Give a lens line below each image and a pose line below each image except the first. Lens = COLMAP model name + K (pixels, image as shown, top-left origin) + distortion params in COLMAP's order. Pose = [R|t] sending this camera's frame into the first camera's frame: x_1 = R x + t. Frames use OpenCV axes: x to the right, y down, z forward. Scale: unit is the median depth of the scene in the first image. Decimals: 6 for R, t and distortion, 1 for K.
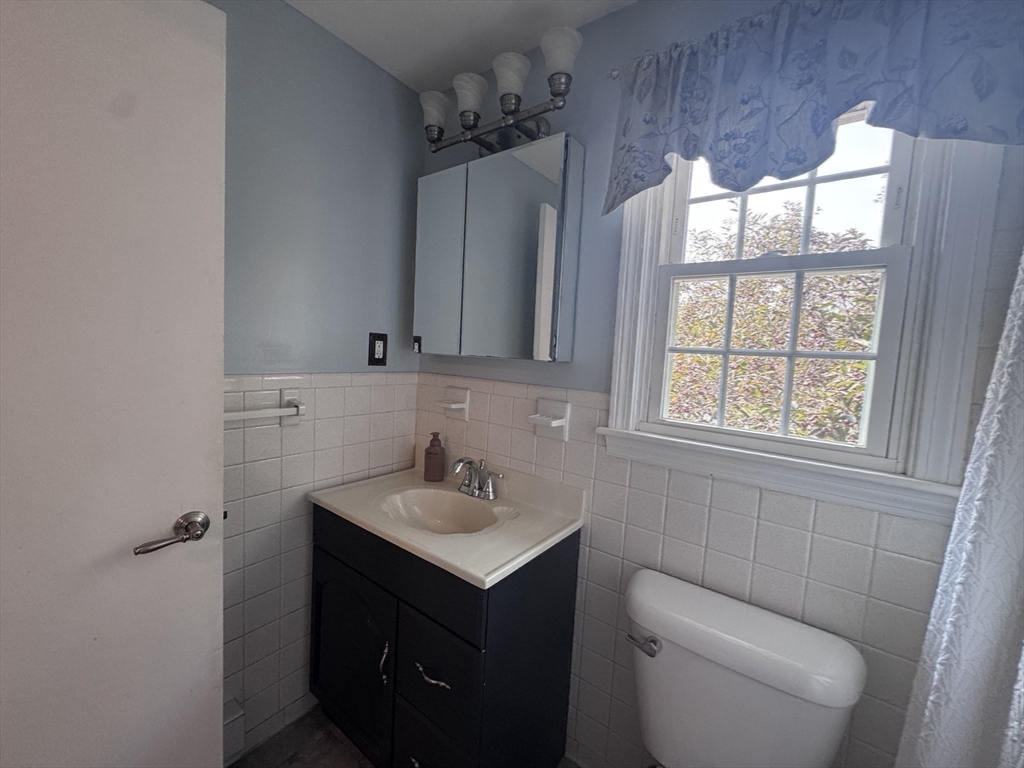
lens RADIAL K [[408.9, 0, 519.7], [0, 408.9, 384.7], [0, 0, 1]] dist [-0.007457, 0.001111]
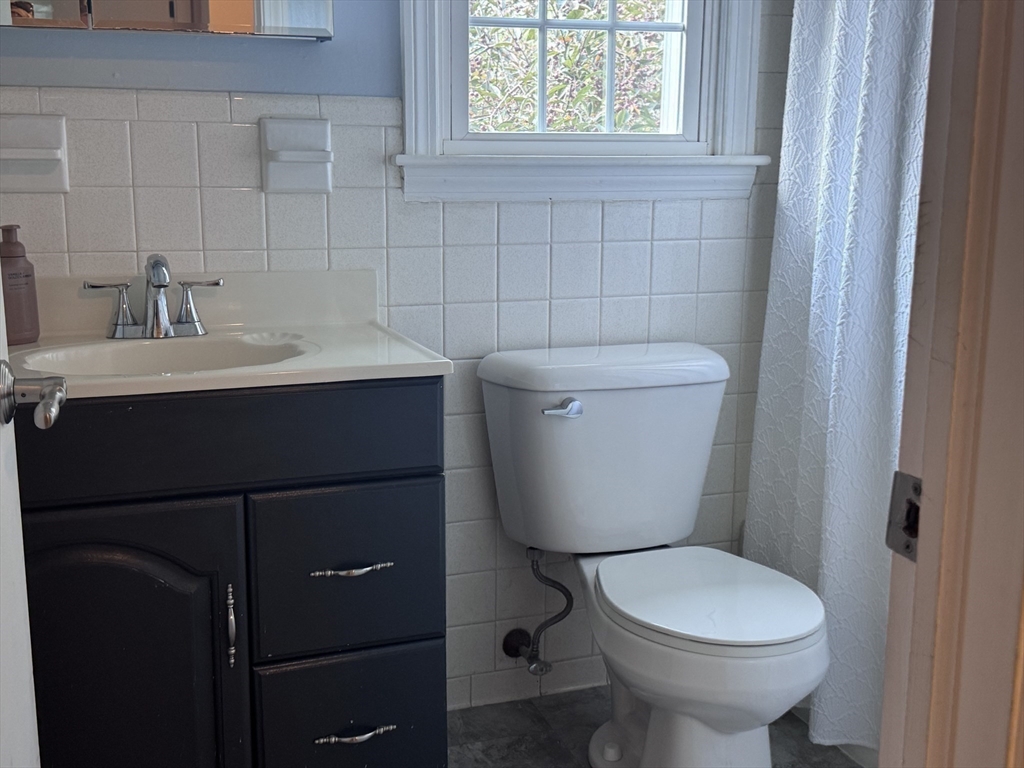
lens RADIAL K [[1206.0, 0, 506.4], [0, 1206.0, 380.9], [0, 0, 1]] dist [0.104300, 0.000000]
pose [[0.545374, -0.219476, 0.808948, -1.291910], [0.089725, 0.974851, 0.203997, 0.082100], [-0.833376, -0.038672, 0.551351, -0.139908]]
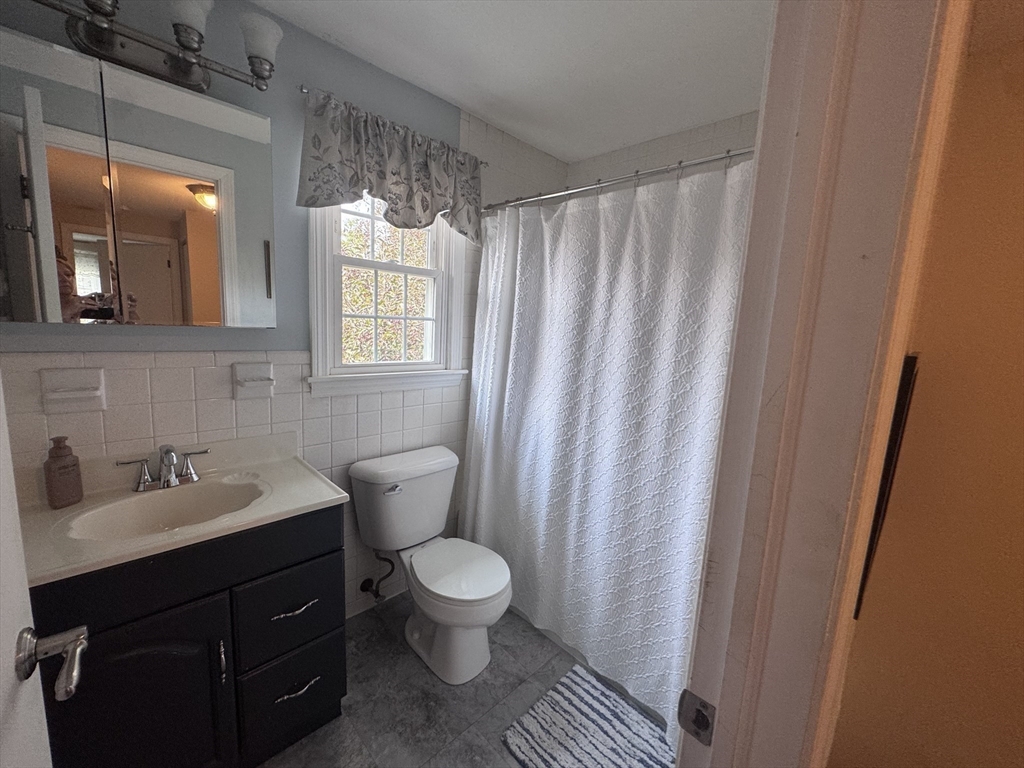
lens RADIAL K [[408.9, 0, 513.3], [0, 408.9, 382.3], [0, 0, 1]] dist [-0.007457, 0.001111]
pose [[0.145887, -0.196122, 0.969666, -0.989116], [0.024018, 0.980566, 0.194713, -0.120316], [-0.989010, -0.005117, 0.147763, 0.188211]]
